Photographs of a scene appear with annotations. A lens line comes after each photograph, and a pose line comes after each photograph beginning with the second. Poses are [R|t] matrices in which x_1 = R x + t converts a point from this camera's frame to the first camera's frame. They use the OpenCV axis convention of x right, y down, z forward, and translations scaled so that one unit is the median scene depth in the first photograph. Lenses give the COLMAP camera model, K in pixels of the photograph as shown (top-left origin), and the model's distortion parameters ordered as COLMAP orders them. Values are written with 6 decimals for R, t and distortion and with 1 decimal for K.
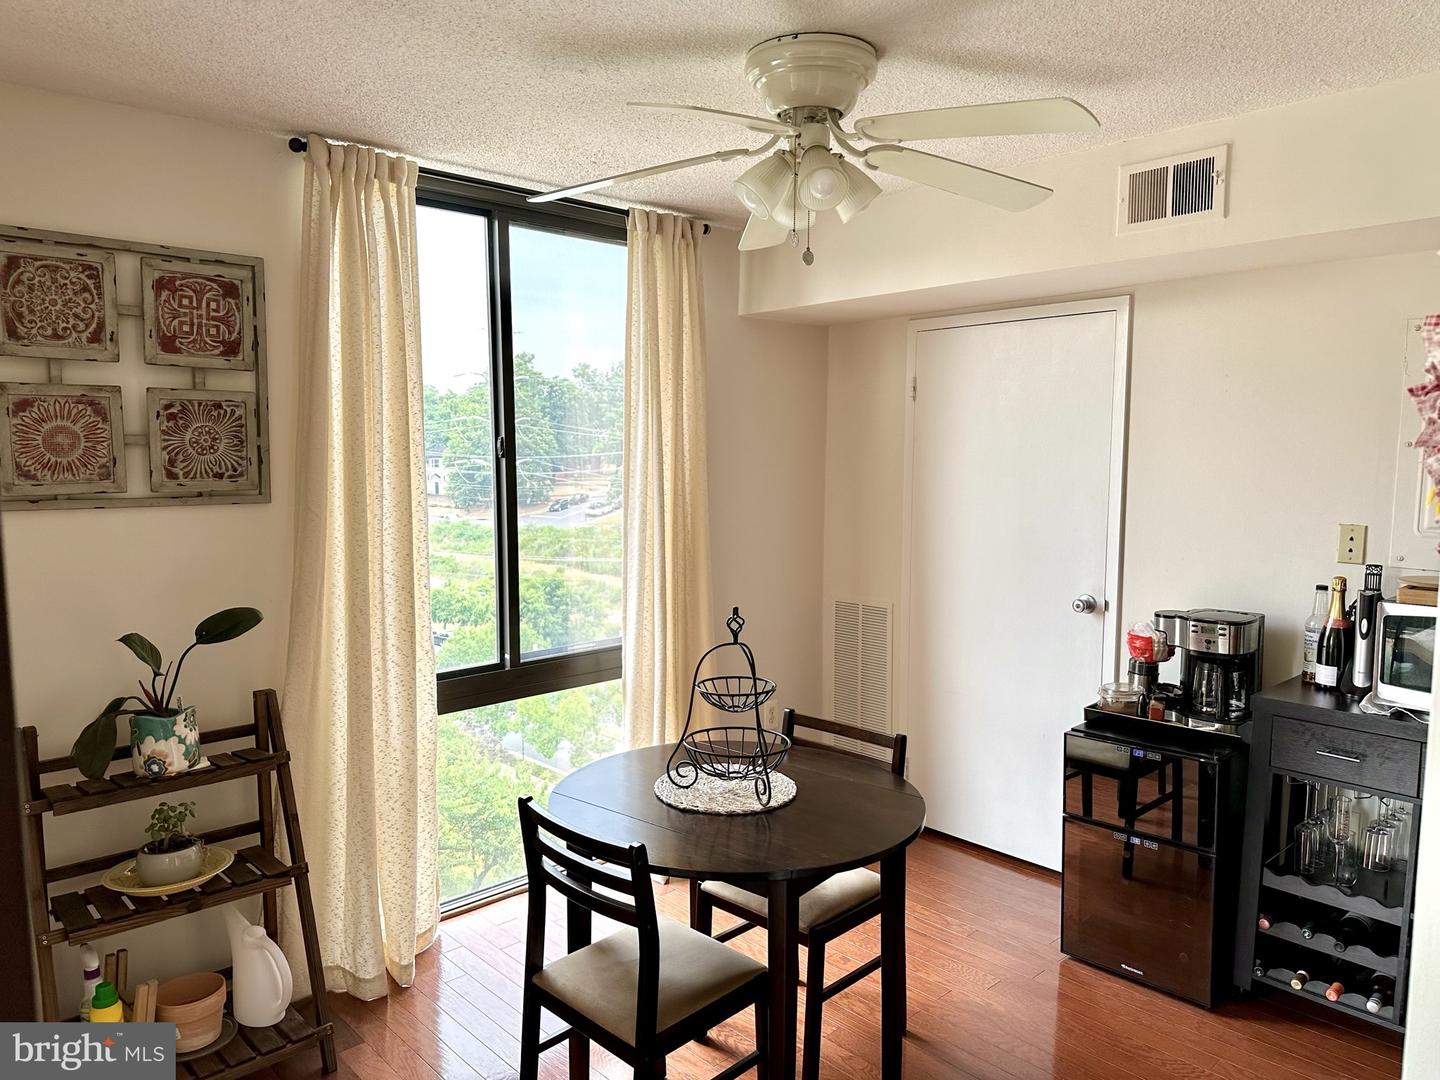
lens RADIAL K [[956.3, 0, 720.0], [0, 956.3, 540.0], [0, 0, 1]] dist [0.003301, 0.000681]
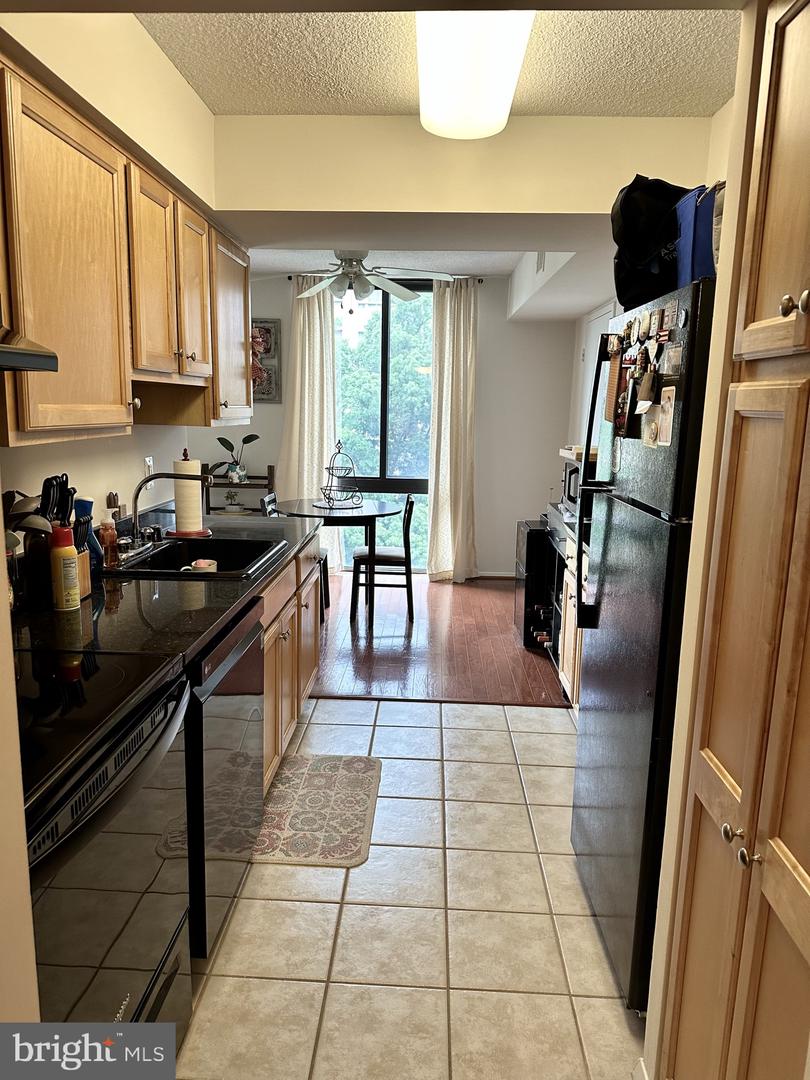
lens RADIAL K [[751.3, 0, 405.0], [0, 751.3, 540.0], [0, 0, 1]] dist [0.098843, -0.159420]
pose [[0.697993, 0.147242, -0.700803, 1.375981], [-0.092250, 0.988967, 0.115906, 0.066023], [0.710138, -0.016253, 0.703875, -0.343694]]
